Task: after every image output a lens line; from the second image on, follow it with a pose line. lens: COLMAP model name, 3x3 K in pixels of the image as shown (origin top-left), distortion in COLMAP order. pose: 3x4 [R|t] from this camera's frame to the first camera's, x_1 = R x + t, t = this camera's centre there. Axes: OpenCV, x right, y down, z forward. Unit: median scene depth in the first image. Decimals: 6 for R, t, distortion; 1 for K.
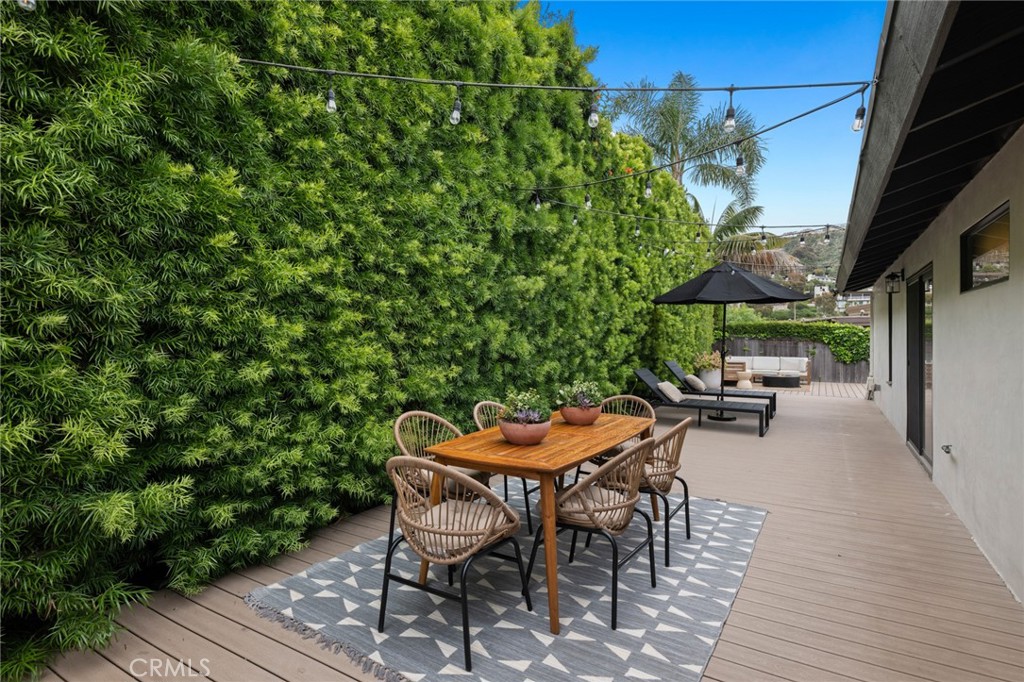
lens RADIAL K [[515.5, 0, 510.9], [0, 515.5, 333.9], [0, 0, 1]] dist [0.001021, 0.000056]
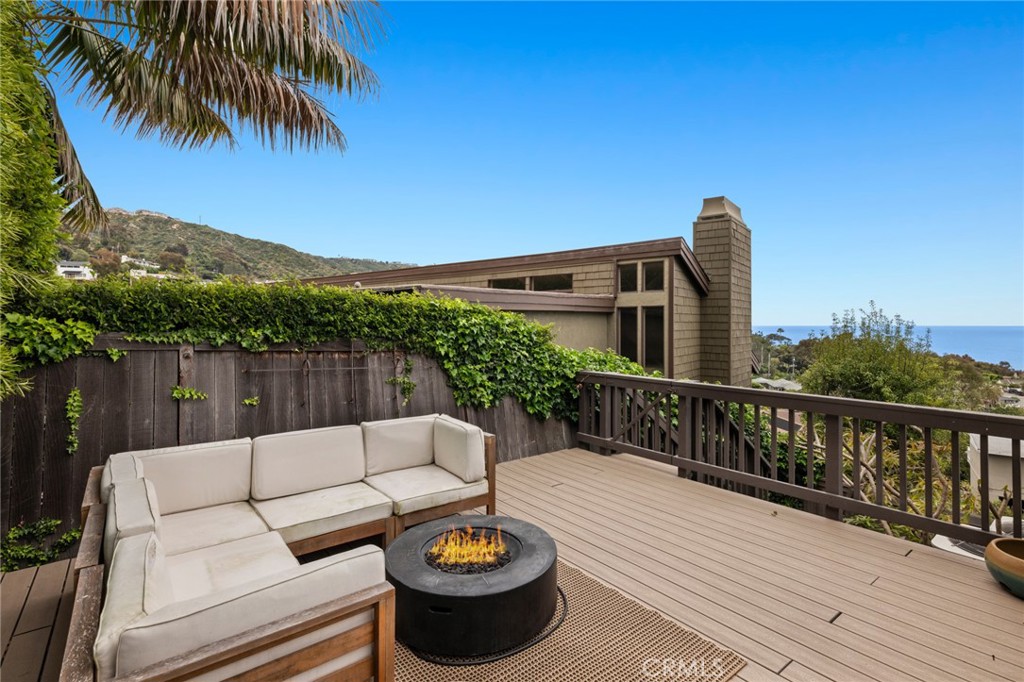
lens RADIAL K [[487.7, 0, 513.5], [0, 487.7, 321.4], [0, 0, 1]] dist [0.000713, 0.000112]
pose [[0.354086, 0.006682, 0.935189, 0.327228], [-0.006749, 0.999967, -0.004589, -0.003886], [-0.935189, -0.004687, 0.354119, 0.846584]]
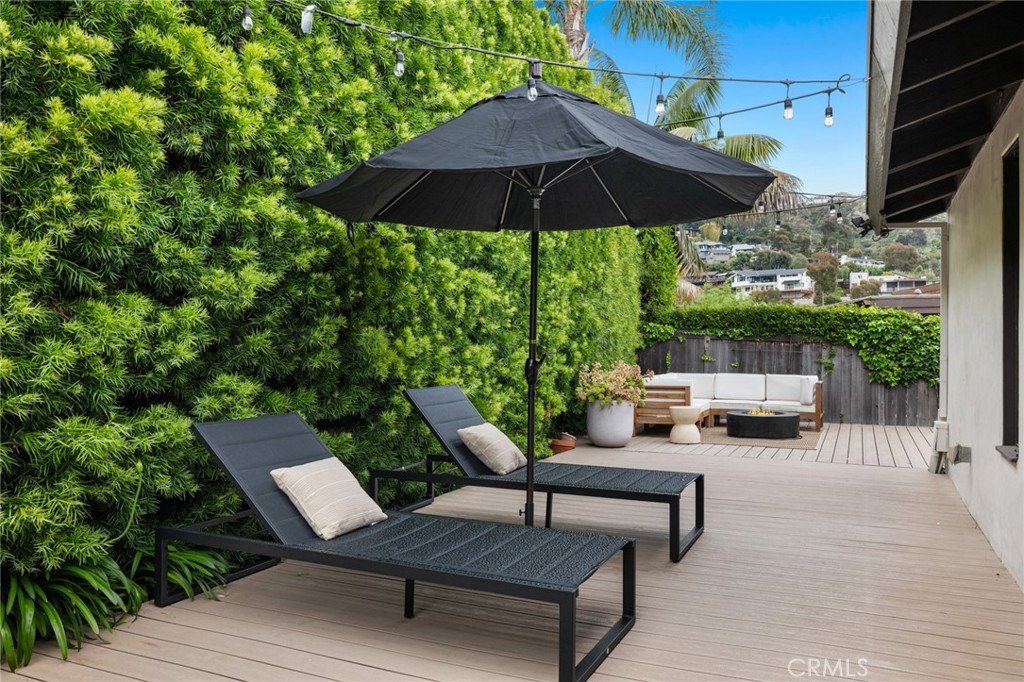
lens RADIAL K [[759.9, 0, 512.0], [0, 759.9, 341.0], [0, 0, 1]] dist [-0.003001, 0.000043]
pose [[0.993660, 0.001941, 0.112412, 0.194949], [-0.002150, 0.999996, 0.001736, 0.012037], [-0.112408, -0.001966, 0.993660, 0.296938]]
